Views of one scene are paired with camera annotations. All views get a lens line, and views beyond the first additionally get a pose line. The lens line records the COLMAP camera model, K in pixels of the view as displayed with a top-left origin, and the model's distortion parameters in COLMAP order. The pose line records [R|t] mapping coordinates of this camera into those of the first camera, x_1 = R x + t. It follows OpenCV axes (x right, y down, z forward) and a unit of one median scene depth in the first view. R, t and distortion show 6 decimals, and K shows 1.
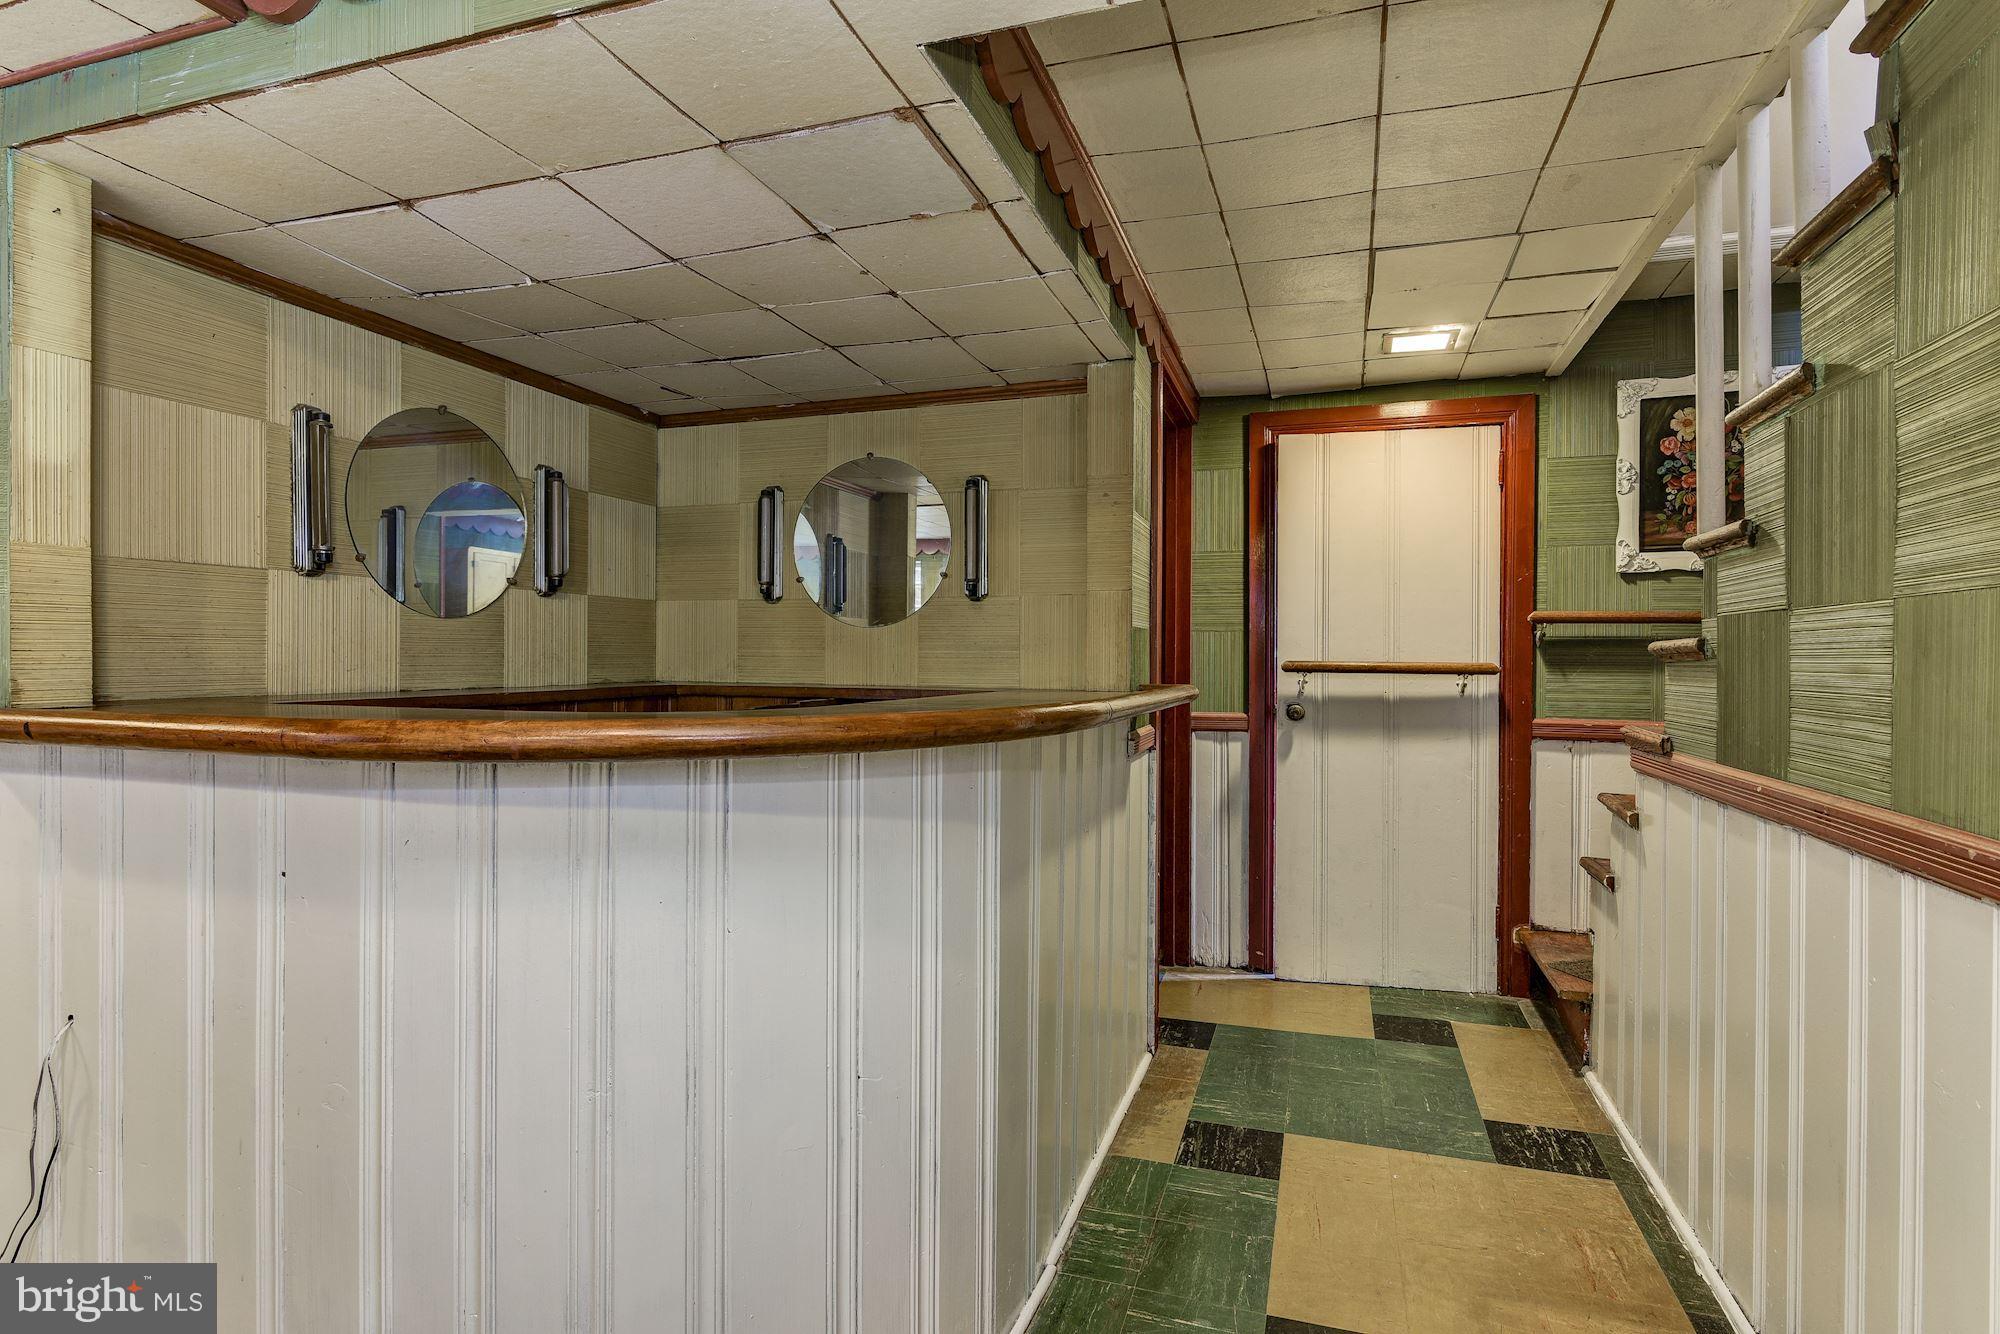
lens RADIAL K [[992.1, 0, 1004.3], [0, 992.1, 664.8], [0, 0, 1]] dist [-0.003015, -0.000718]
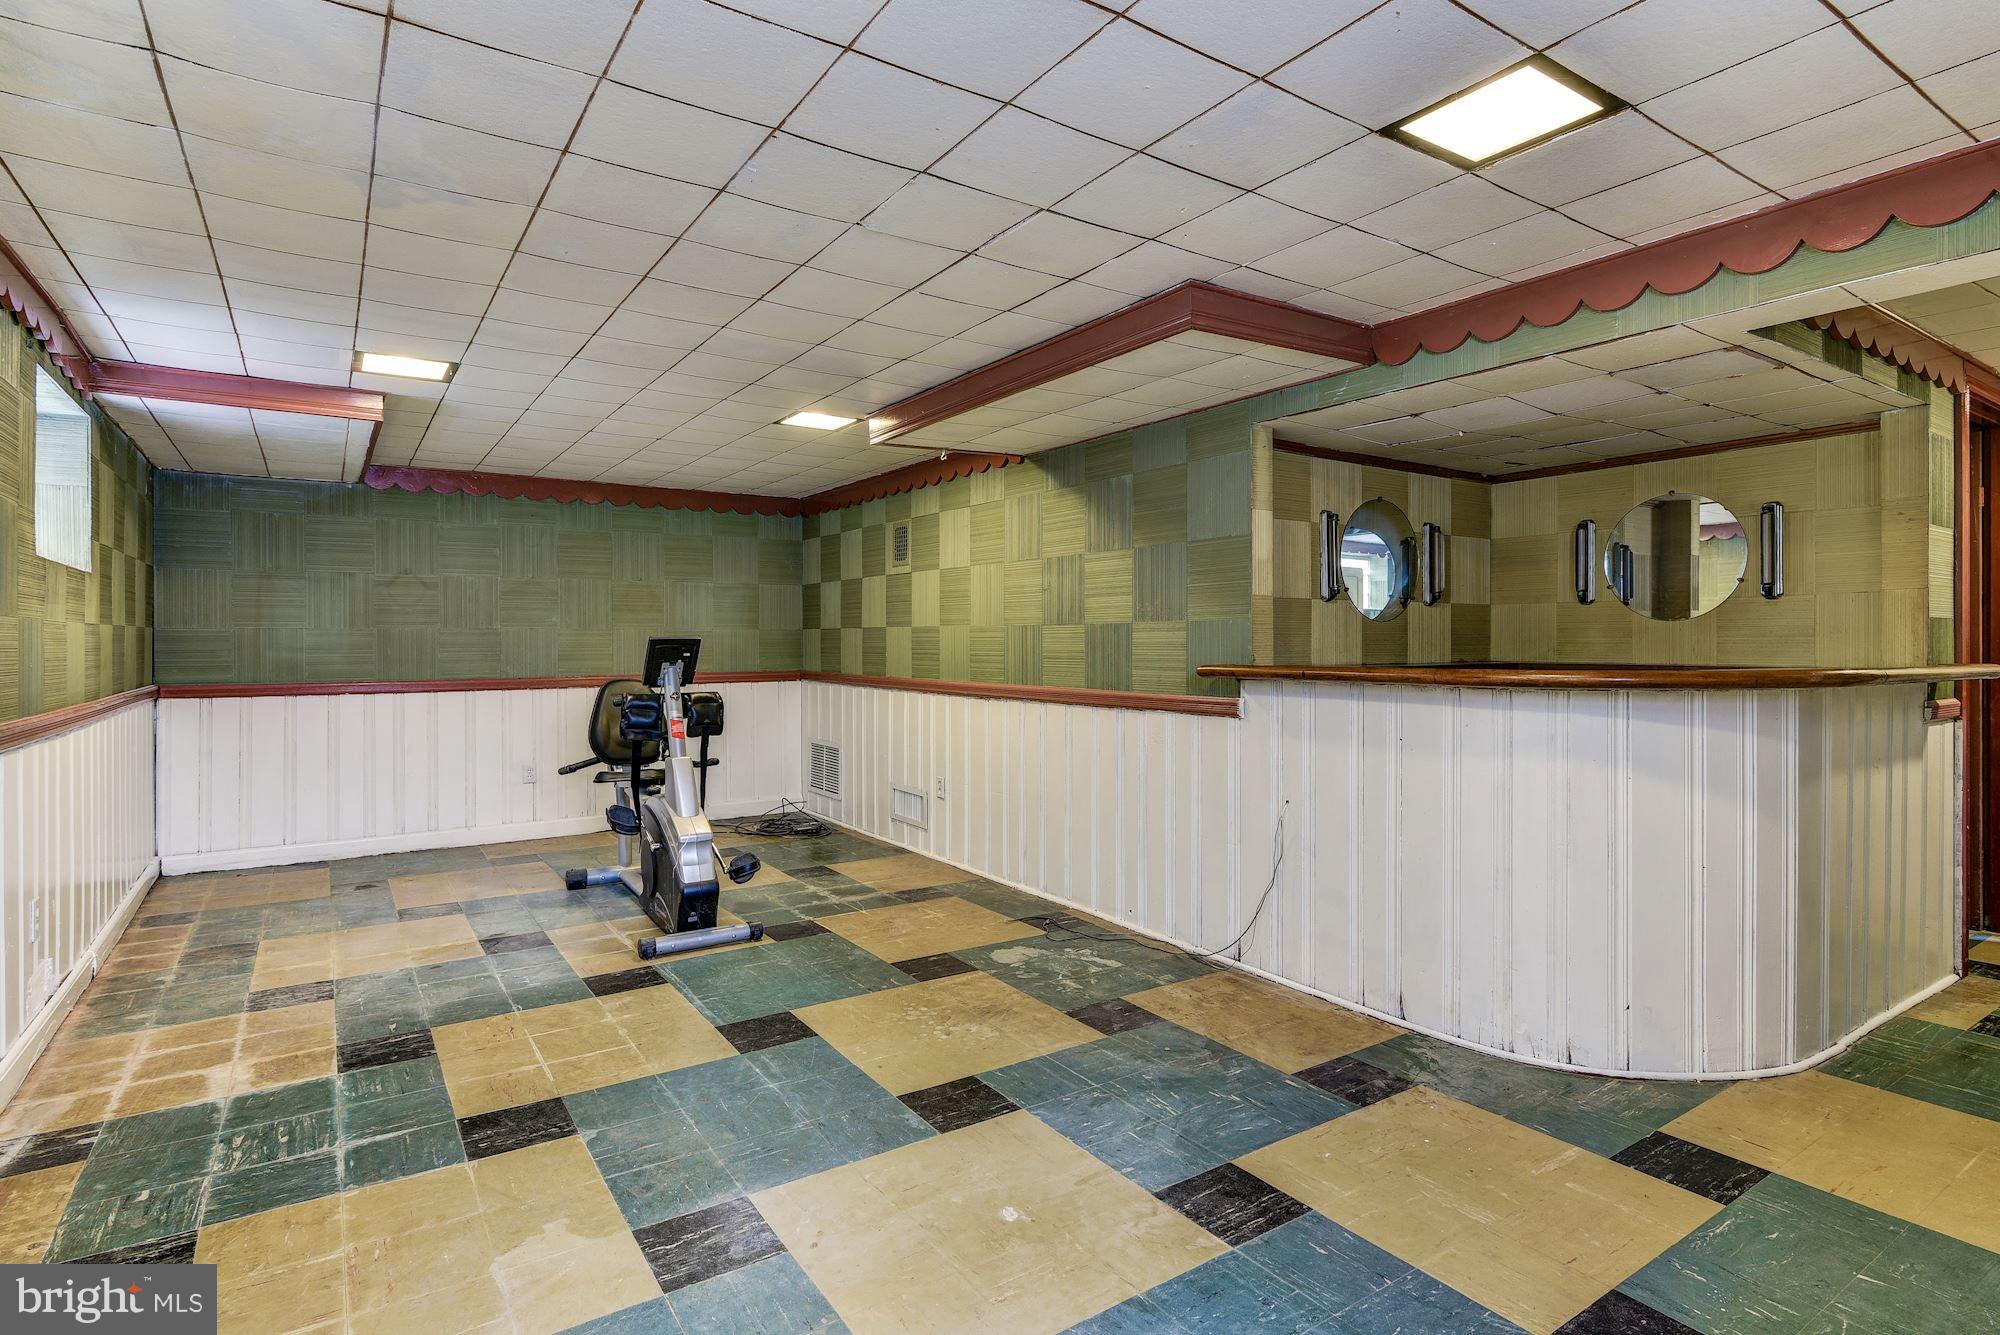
lens RADIAL K [[1011.9, 0, 1004.4], [0, 1011.9, 645.5], [0, 0, 1]] dist [-0.003826, -0.000133]
pose [[0.786595, -0.005294, -0.617446, -0.002973], [0.000270, 0.999966, -0.008230, 0.006980], [0.617469, 0.006307, 0.786570, -0.690115]]
